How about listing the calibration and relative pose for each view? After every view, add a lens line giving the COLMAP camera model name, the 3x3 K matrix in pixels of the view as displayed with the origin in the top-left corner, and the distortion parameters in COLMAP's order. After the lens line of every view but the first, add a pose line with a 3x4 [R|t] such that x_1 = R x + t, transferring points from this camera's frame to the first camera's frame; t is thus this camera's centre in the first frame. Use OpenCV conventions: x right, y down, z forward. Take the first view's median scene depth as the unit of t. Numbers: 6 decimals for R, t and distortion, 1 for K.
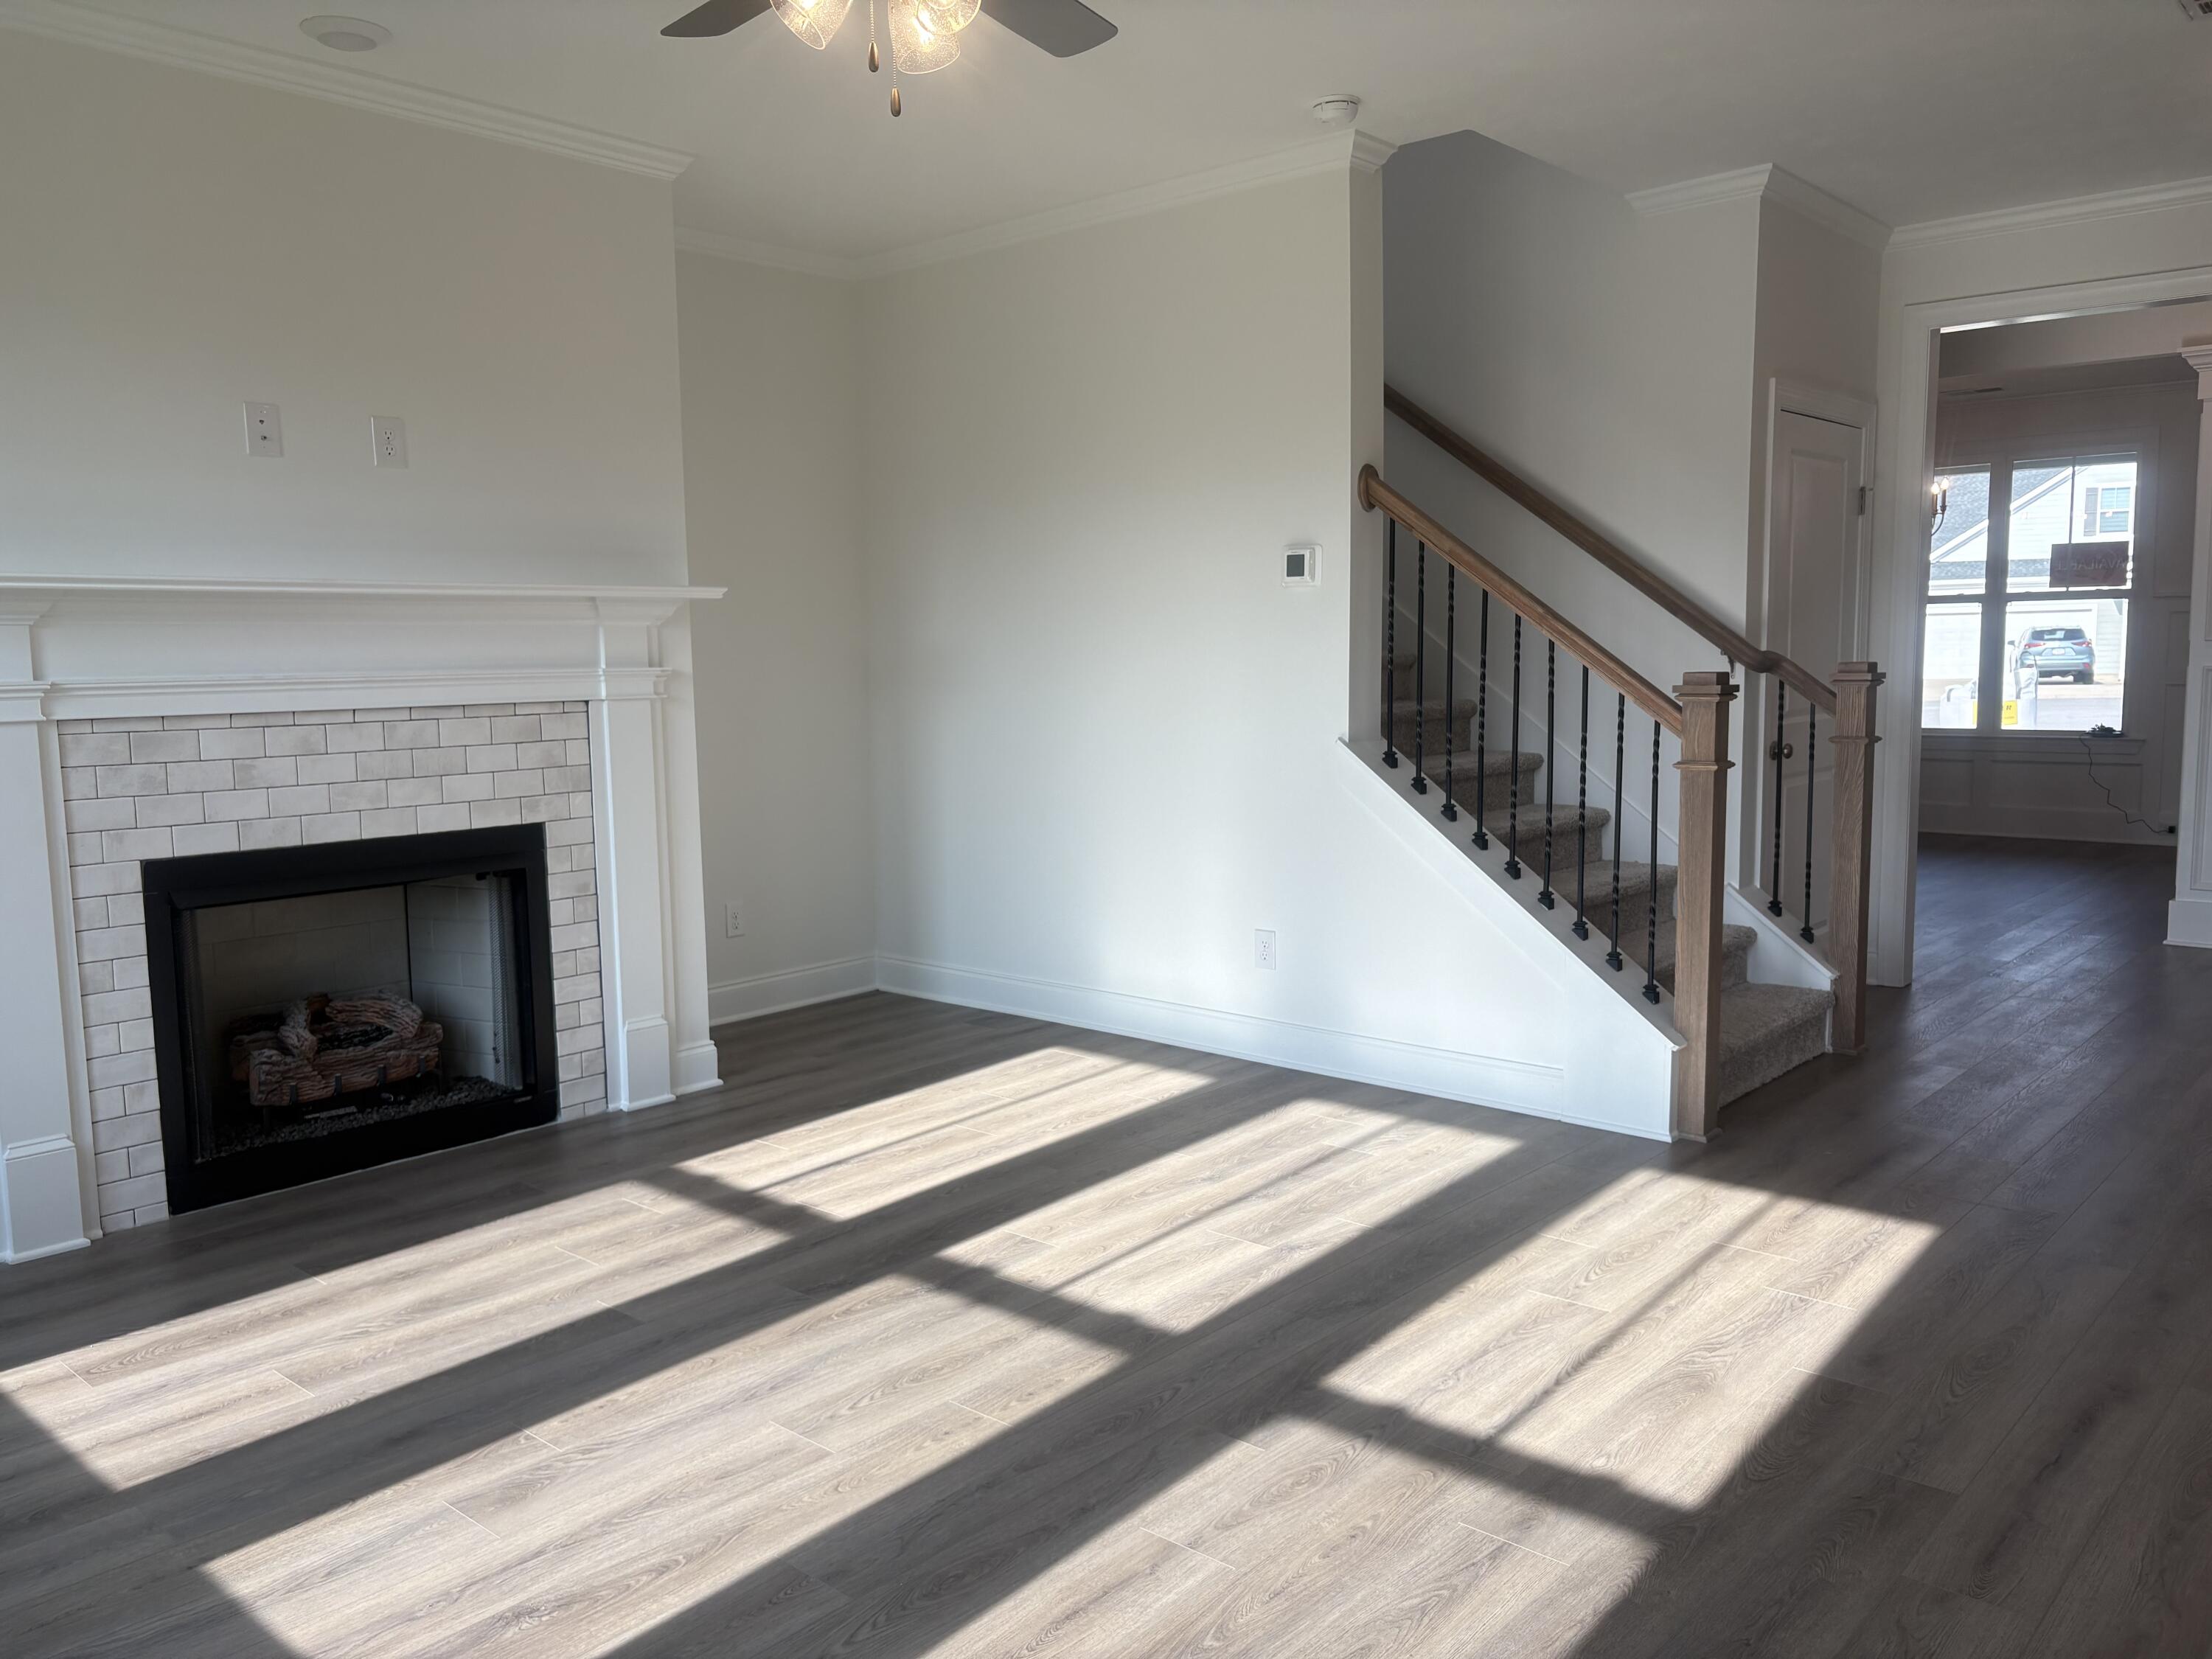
lens RADIAL K [[1690.6, 0, 1103.0], [0, 1690.6, 830.0], [0, 0, 1]] dist [0.030652, 0.002821]
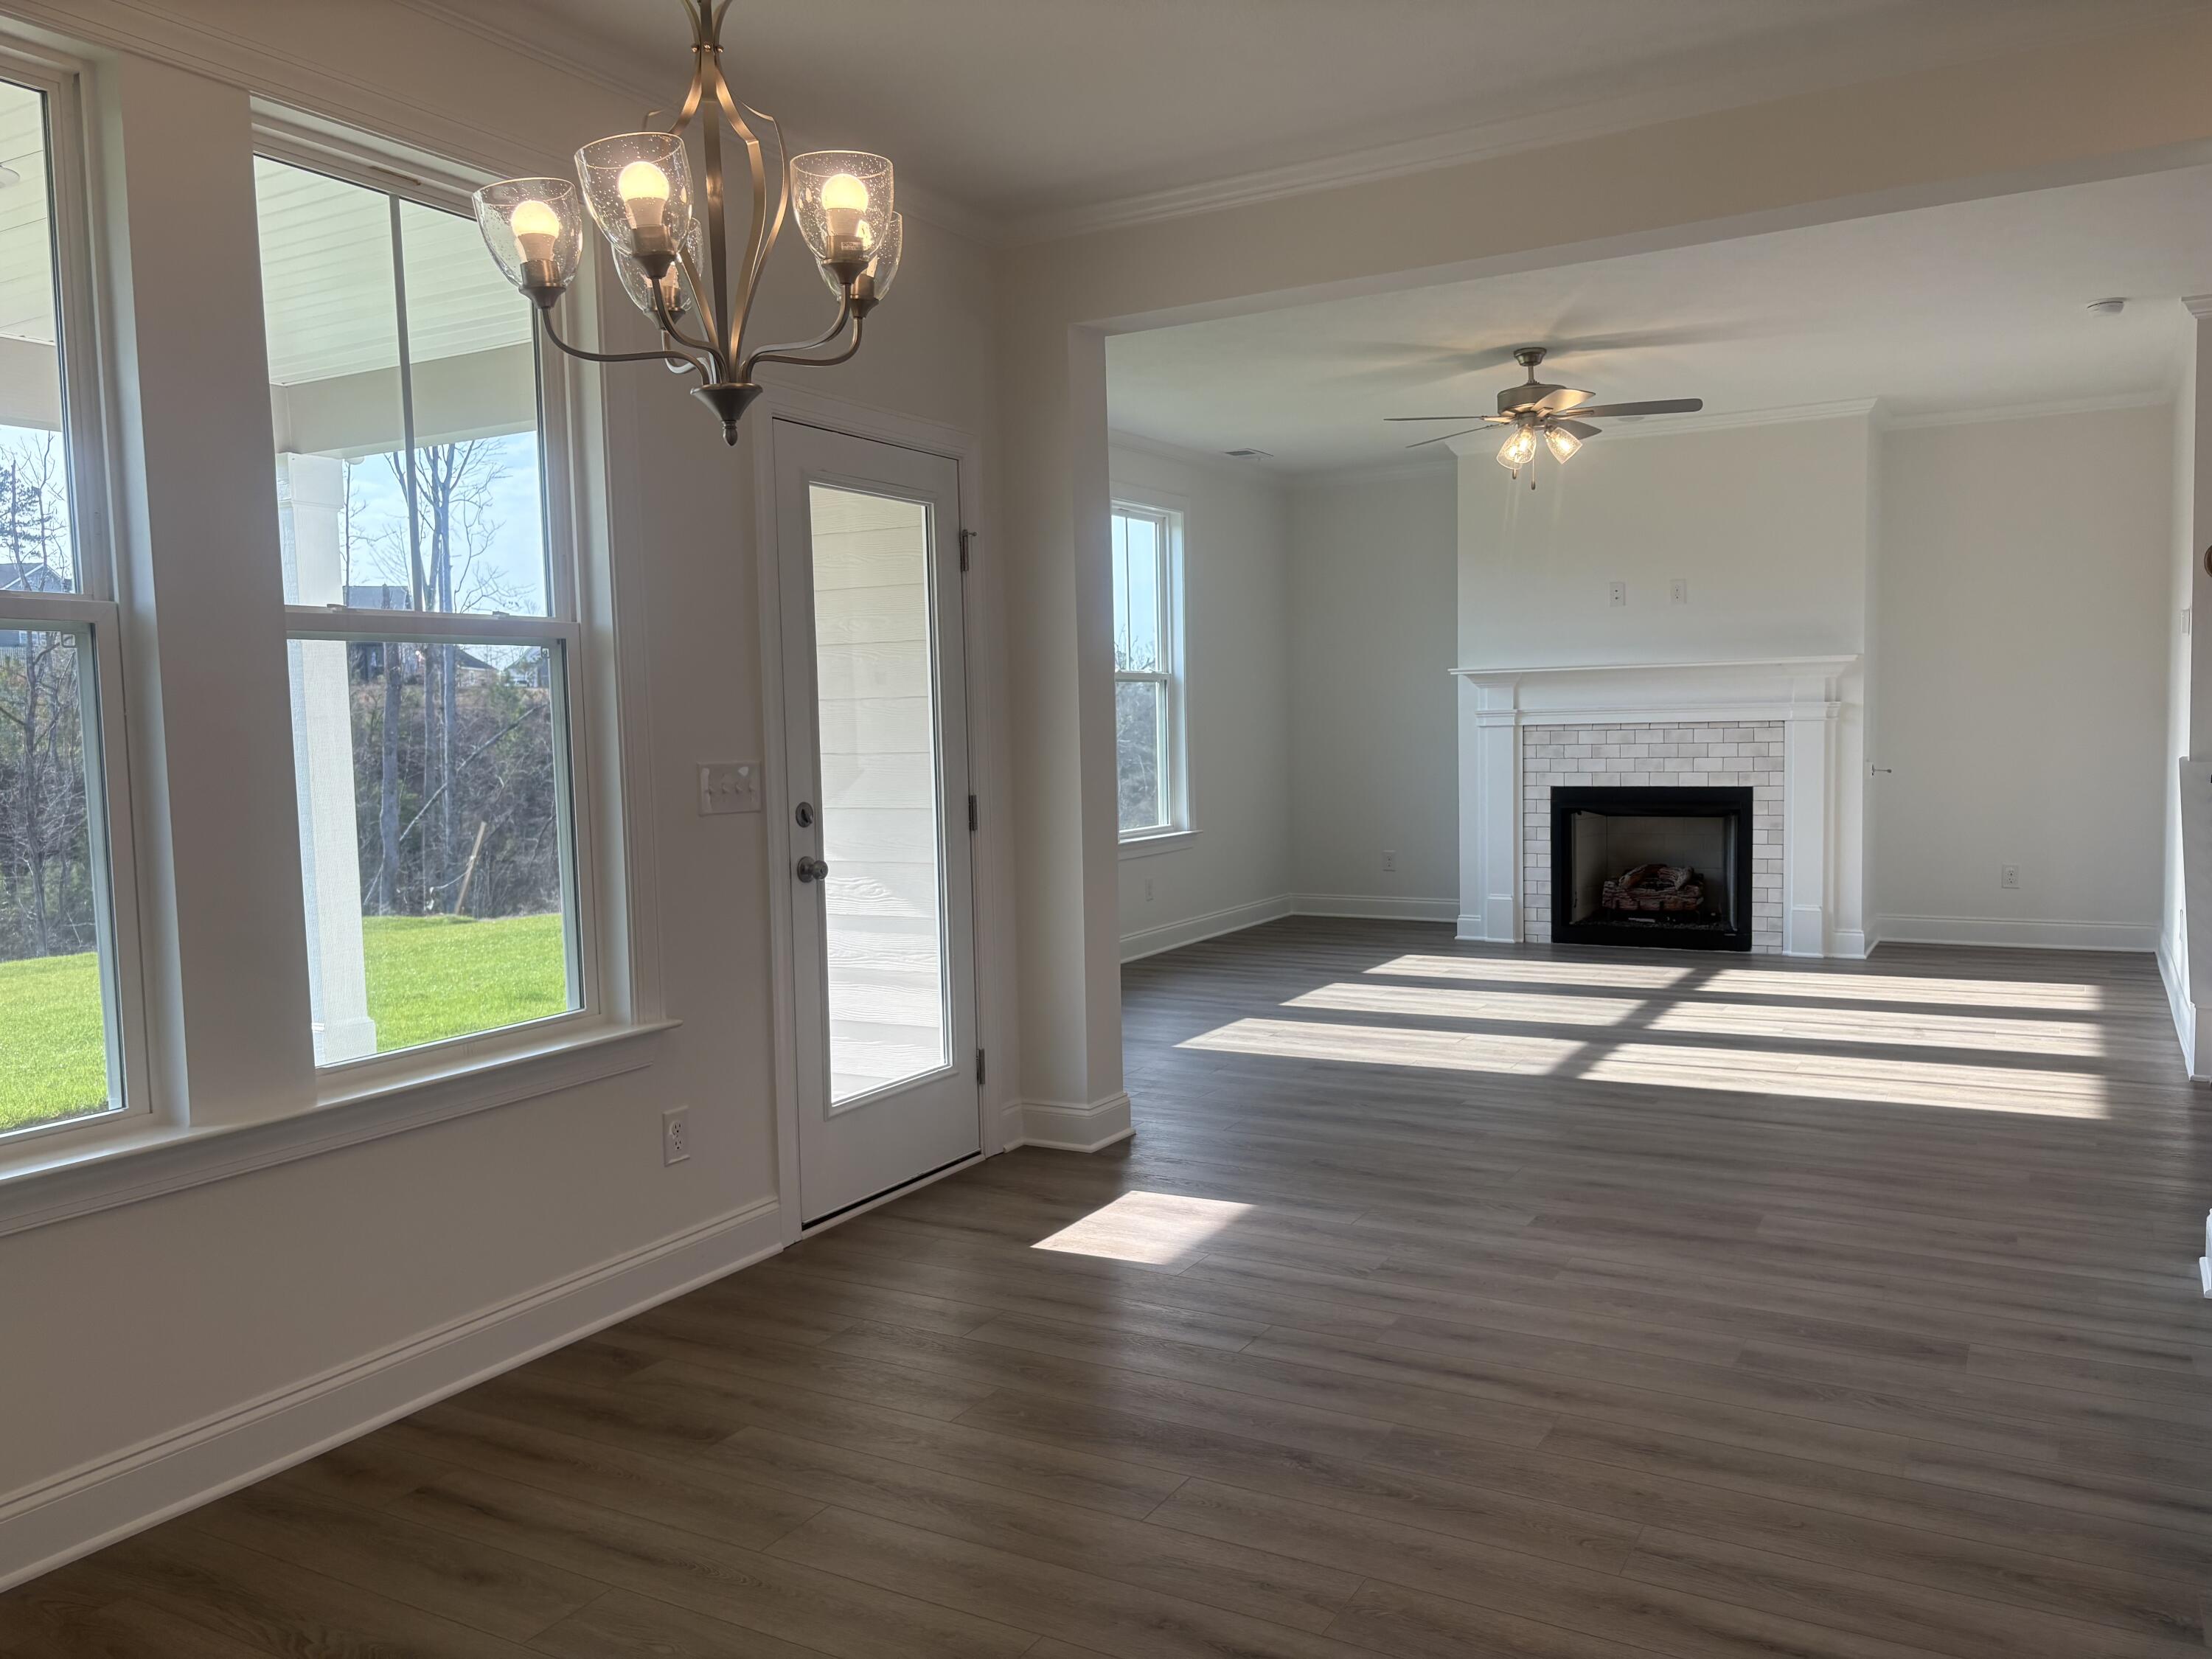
lens RADIAL K [[1690.6, 0, 1108.3], [0, 1690.6, 828.6], [0, 0, 1]] dist [0.030652, 0.002821]
pose [[0.218118, 0.081007, -0.972555, 1.496833], [-0.084156, 0.994398, 0.063952, -0.020783], [0.972287, 0.067897, 0.223713, -0.095966]]
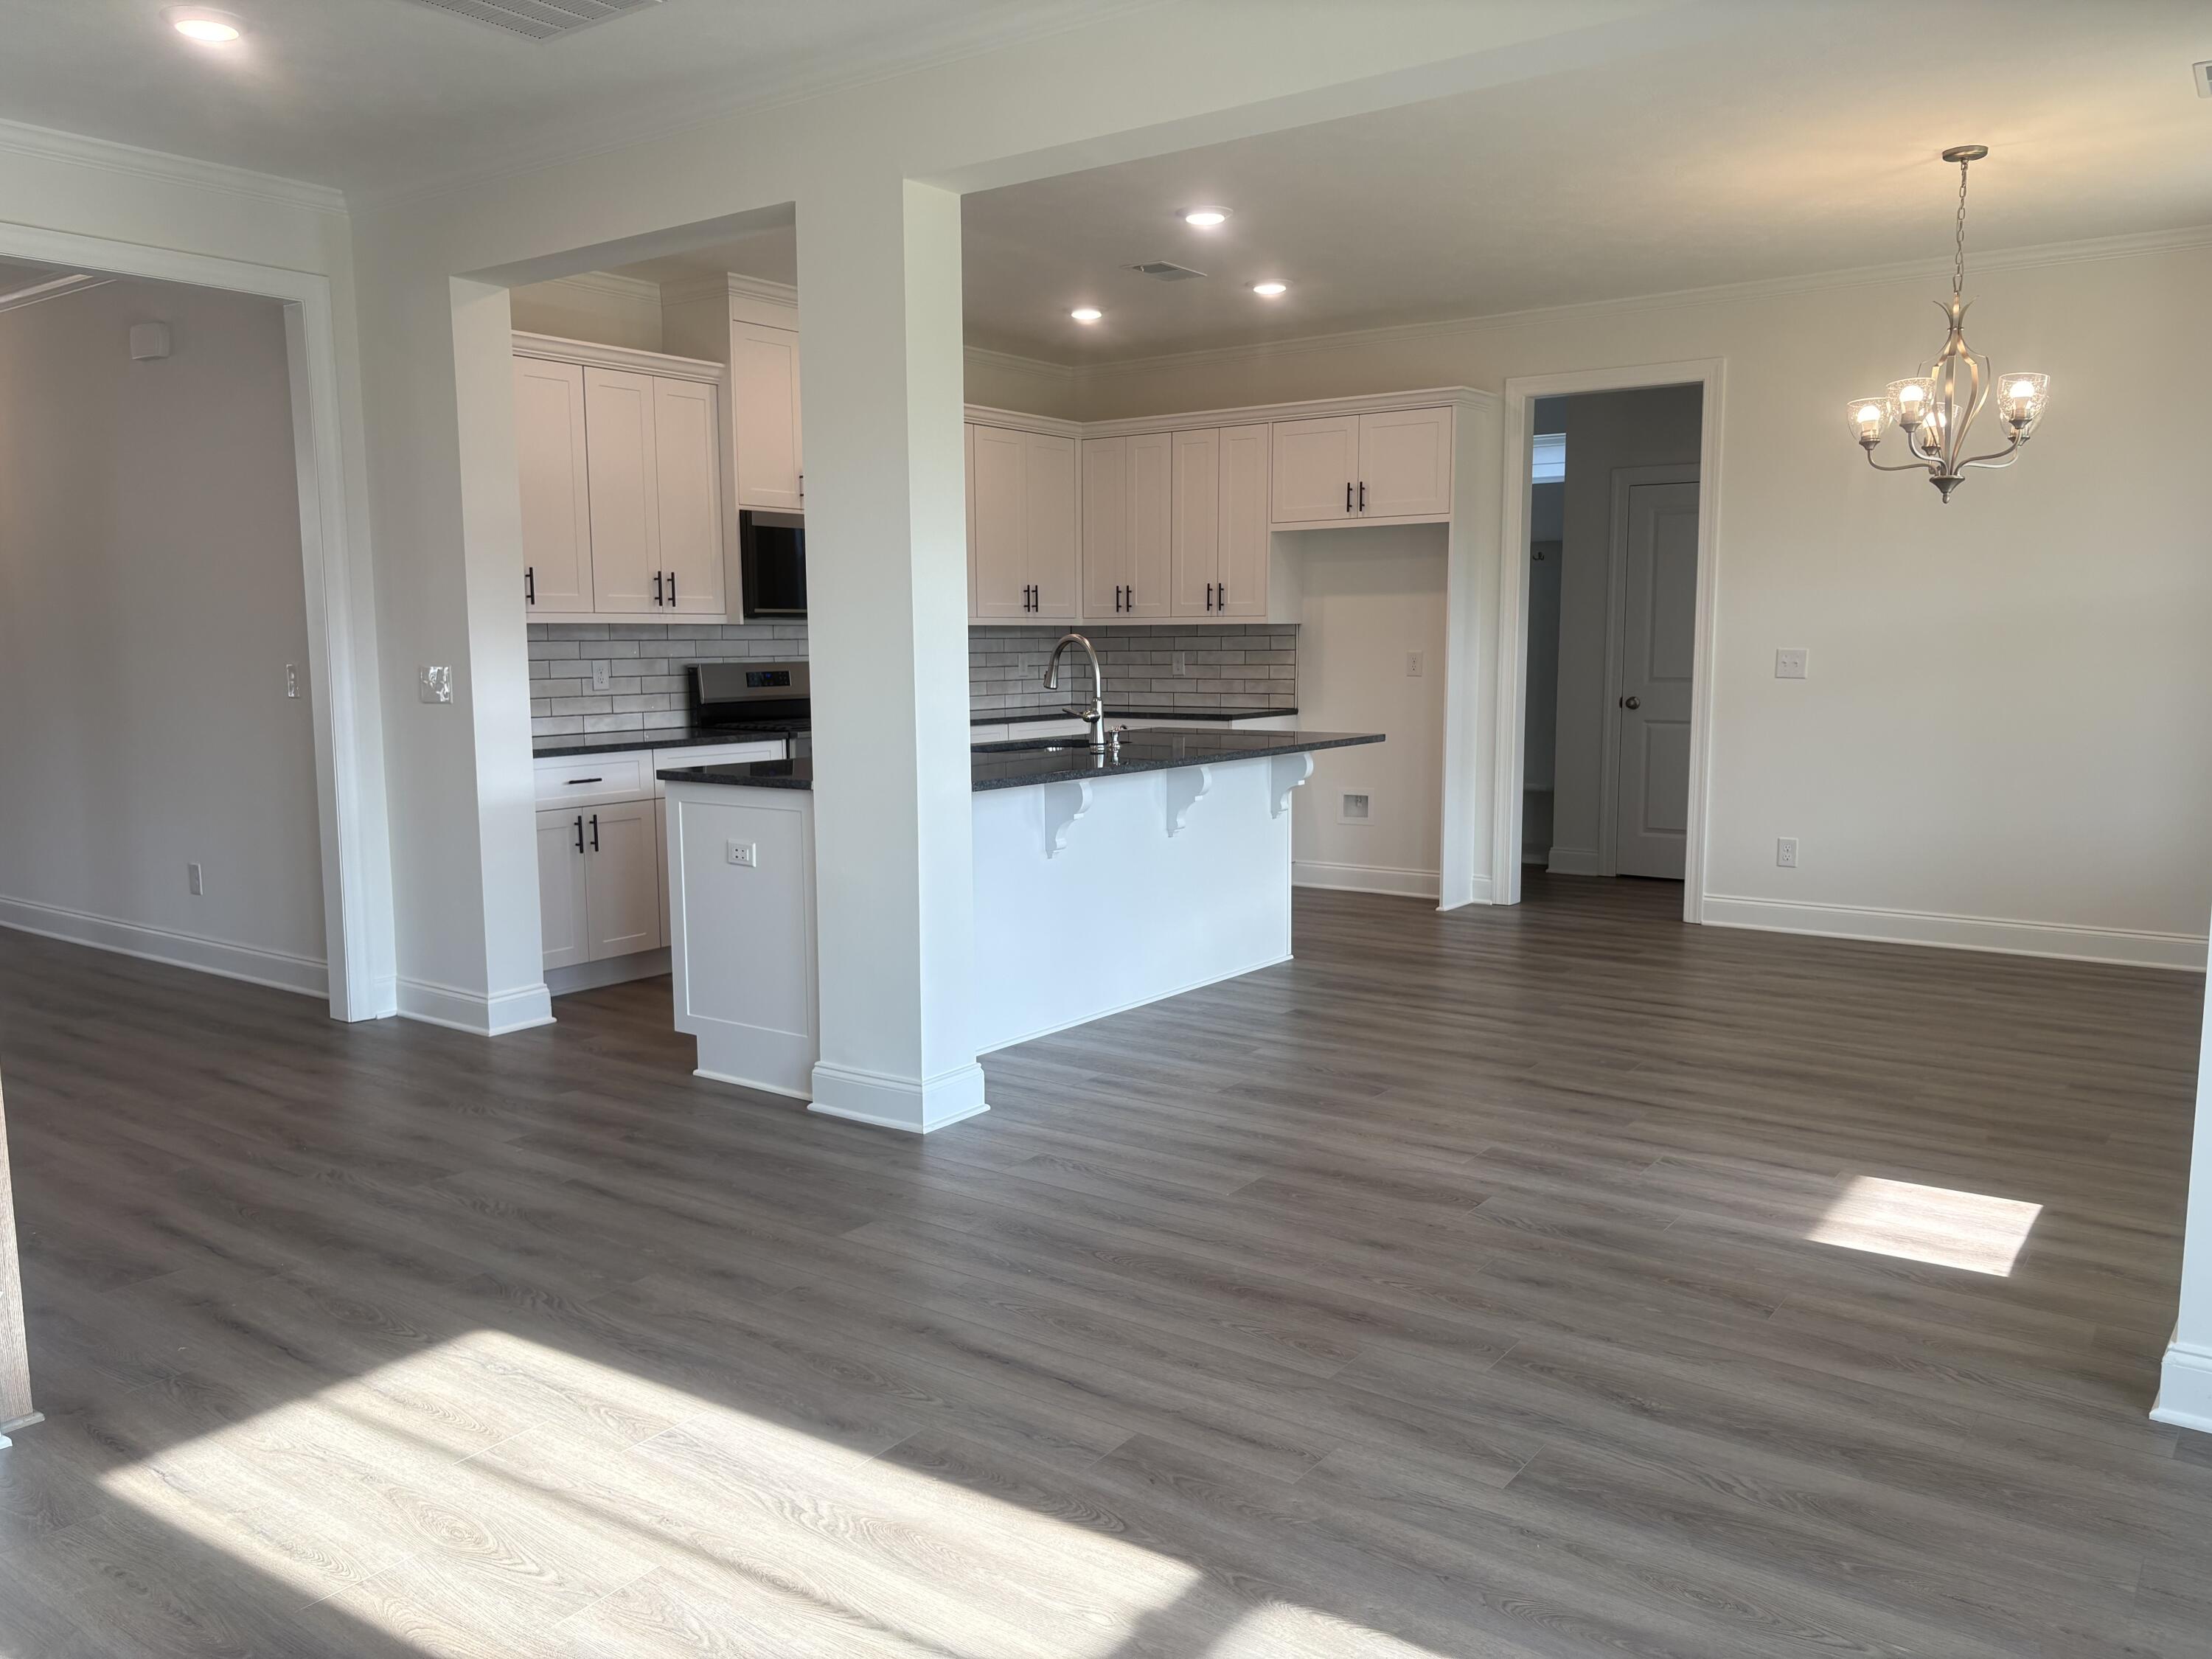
lens RADIAL K [[1690.6, 0, 1106.3], [0, 1690.6, 829.8], [0, 0, 1]] dist [0.030652, 0.002821]
pose [[-0.108608, -0.102988, 0.988735, -0.335909], [0.105967, 0.987753, 0.114525, -0.075420], [-0.988421, 0.117211, -0.096365, 0.682835]]
